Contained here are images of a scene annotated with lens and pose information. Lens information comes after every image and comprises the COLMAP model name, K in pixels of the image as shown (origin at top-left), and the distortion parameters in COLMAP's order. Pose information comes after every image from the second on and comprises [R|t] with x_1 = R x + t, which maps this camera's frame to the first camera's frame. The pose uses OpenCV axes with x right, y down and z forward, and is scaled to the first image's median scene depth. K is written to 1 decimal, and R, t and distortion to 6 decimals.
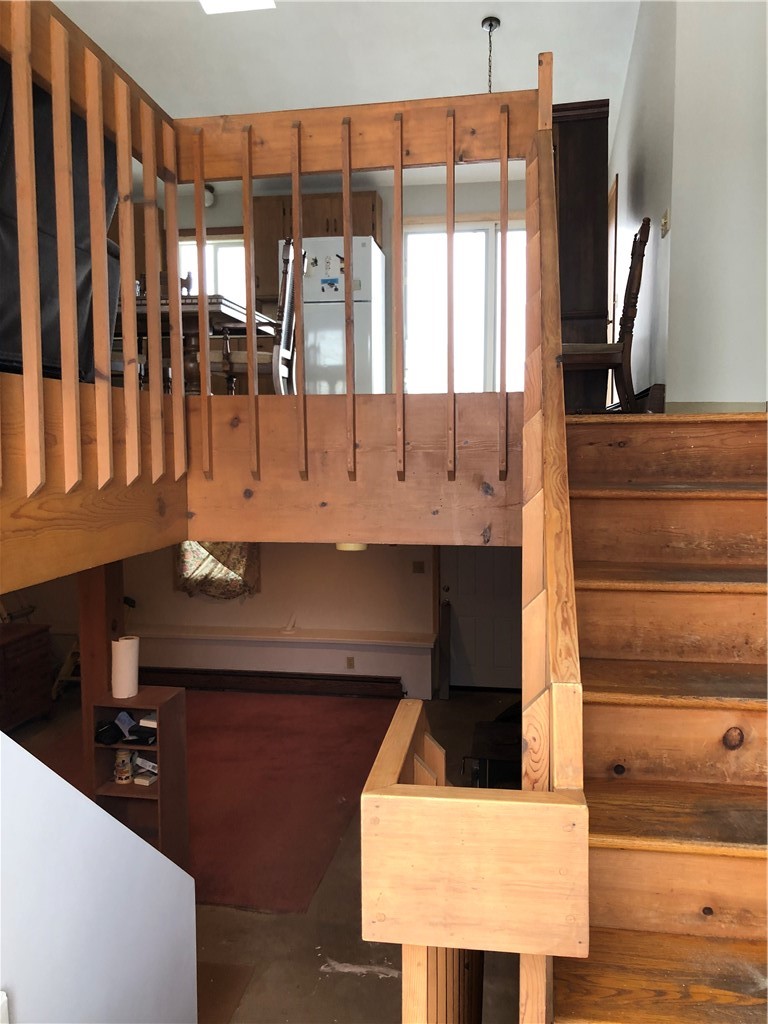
lens RADIAL K [[839.2, 0, 390.5], [0, 839.2, 508.0], [0, 0, 1]] dist [0.051264, -0.063856]
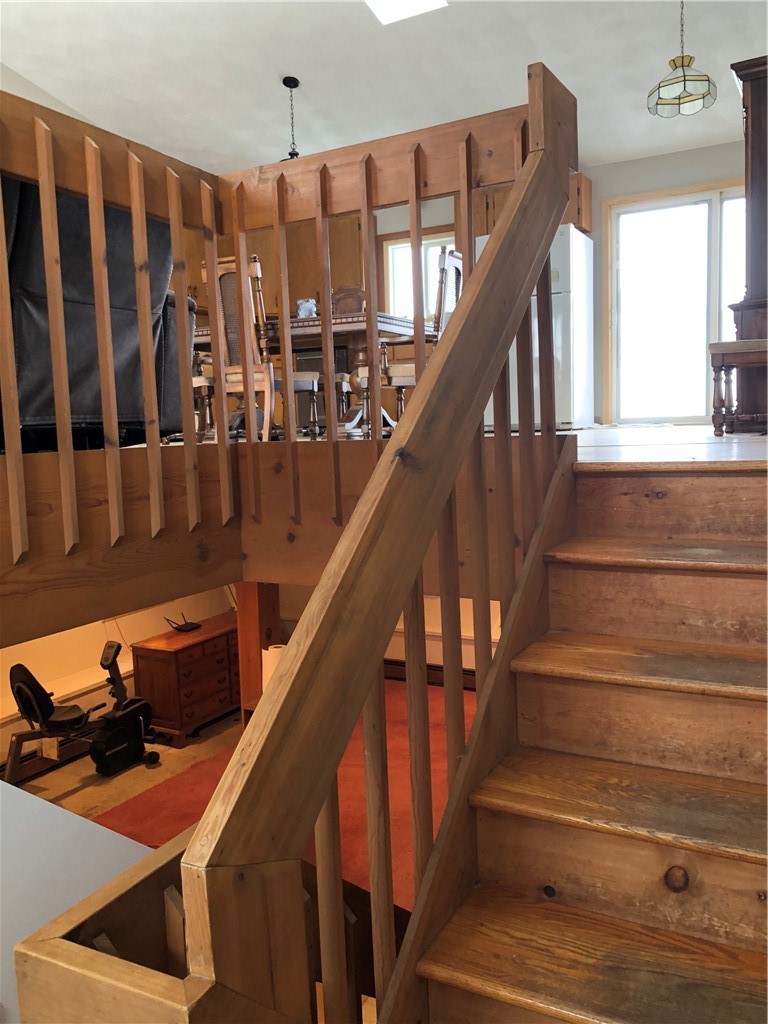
lens RADIAL K [[839.2, 0, 392.1], [0, 839.2, 510.1], [0, 0, 1]] dist [0.051264, -0.063856]
pose [[0.944939, 0.007439, -0.327163, 0.303310], [0.001977, 0.999594, 0.028439, -0.086845], [0.327241, -0.027519, 0.944540, 0.091890]]
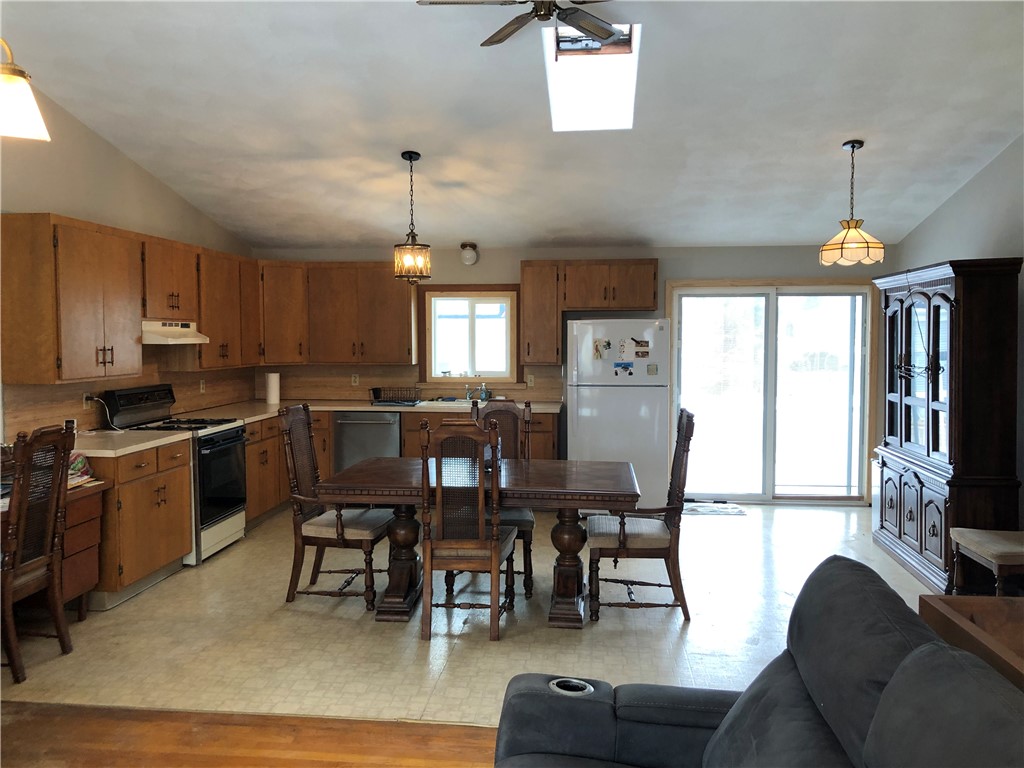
lens RADIAL K [[839.2, 0, 508.5], [0, 839.2, 381.6], [0, 0, 1]] dist [0.051264, -0.063856]
pose [[0.998622, -0.000405, 0.052479, -0.751283], [0.001779, 0.999657, -0.026127, -0.680360], [-0.052450, 0.026184, 0.998280, 0.208493]]
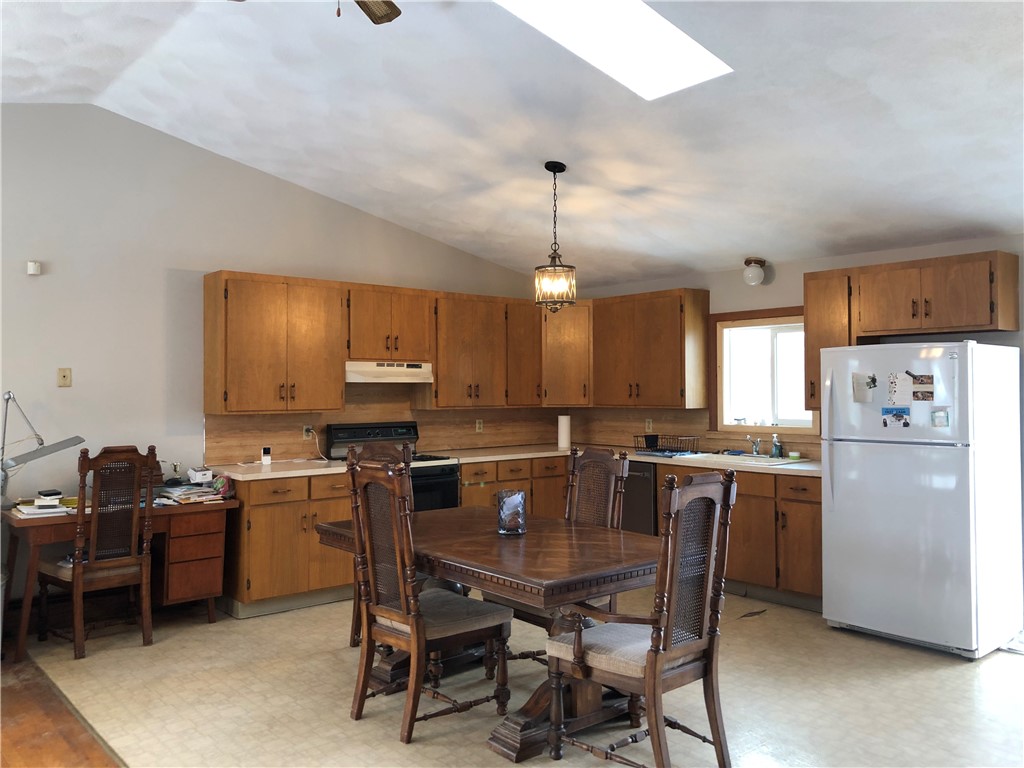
lens RADIAL K [[839.2, 0, 512.5], [0, 839.2, 379.9], [0, 0, 1]] dist [0.051264, -0.063856]
pose [[0.761173, -0.007982, -0.648500, 0.368384], [-0.051599, 0.996009, -0.072824, -0.694823], [0.646493, 0.088893, 0.757724, 0.974824]]
